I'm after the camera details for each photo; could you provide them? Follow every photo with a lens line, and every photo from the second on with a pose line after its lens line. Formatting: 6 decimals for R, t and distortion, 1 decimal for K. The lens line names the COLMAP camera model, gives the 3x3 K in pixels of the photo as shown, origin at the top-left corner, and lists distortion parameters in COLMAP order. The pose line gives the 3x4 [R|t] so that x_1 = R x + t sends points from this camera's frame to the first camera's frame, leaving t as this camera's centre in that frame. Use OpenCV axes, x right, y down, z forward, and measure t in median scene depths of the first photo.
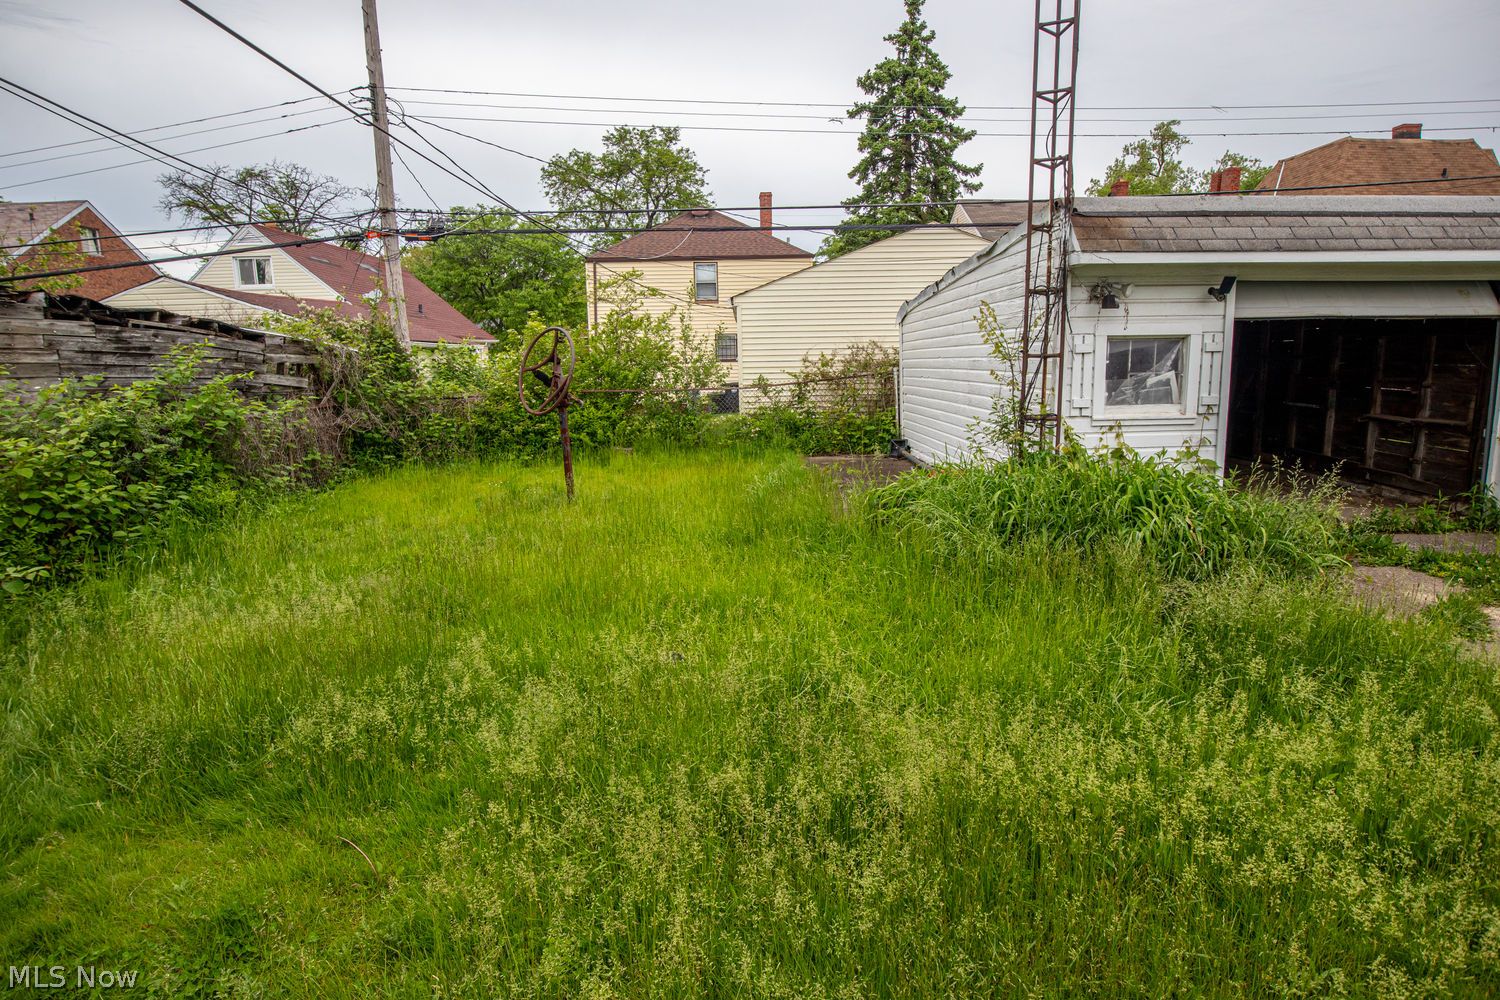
lens RADIAL K [[771.7, 0, 754.2], [0, 771.7, 501.0], [0, 0, 1]] dist [-0.033340, 0.002663]
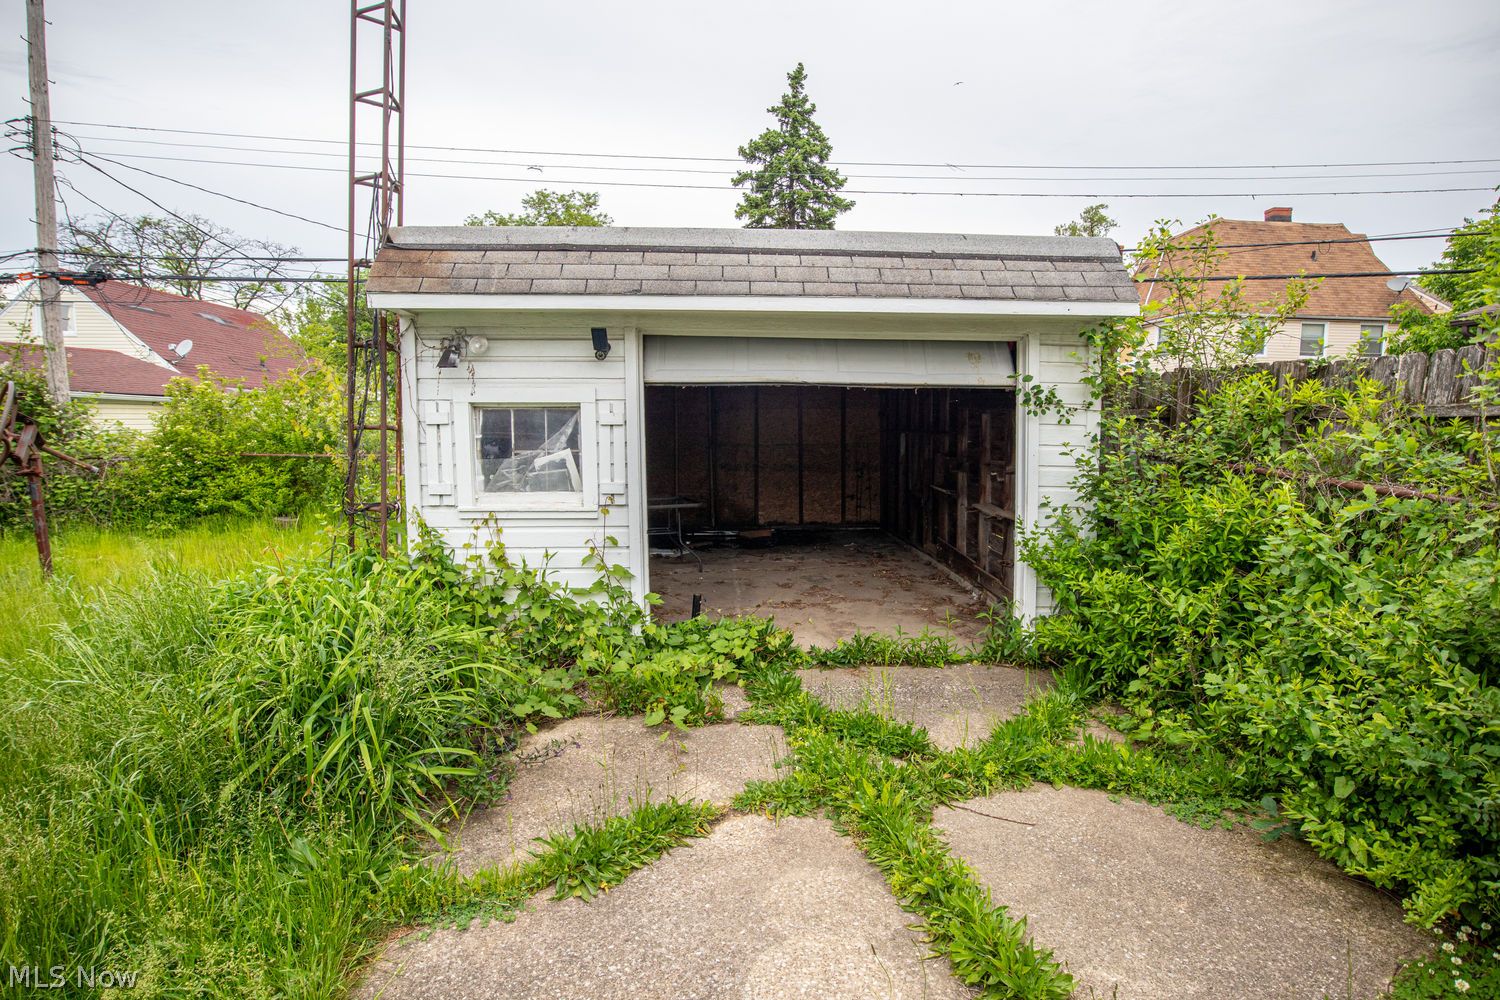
lens RADIAL K [[771.7, 0, 744.4], [0, 771.7, 503.1], [0, 0, 1]] dist [-0.033340, 0.002663]
pose [[0.999114, 0.021421, 0.036217, 0.124432], [-0.018484, 0.996657, -0.079582, -0.010245], [-0.037801, 0.078842, 0.996170, 0.039492]]
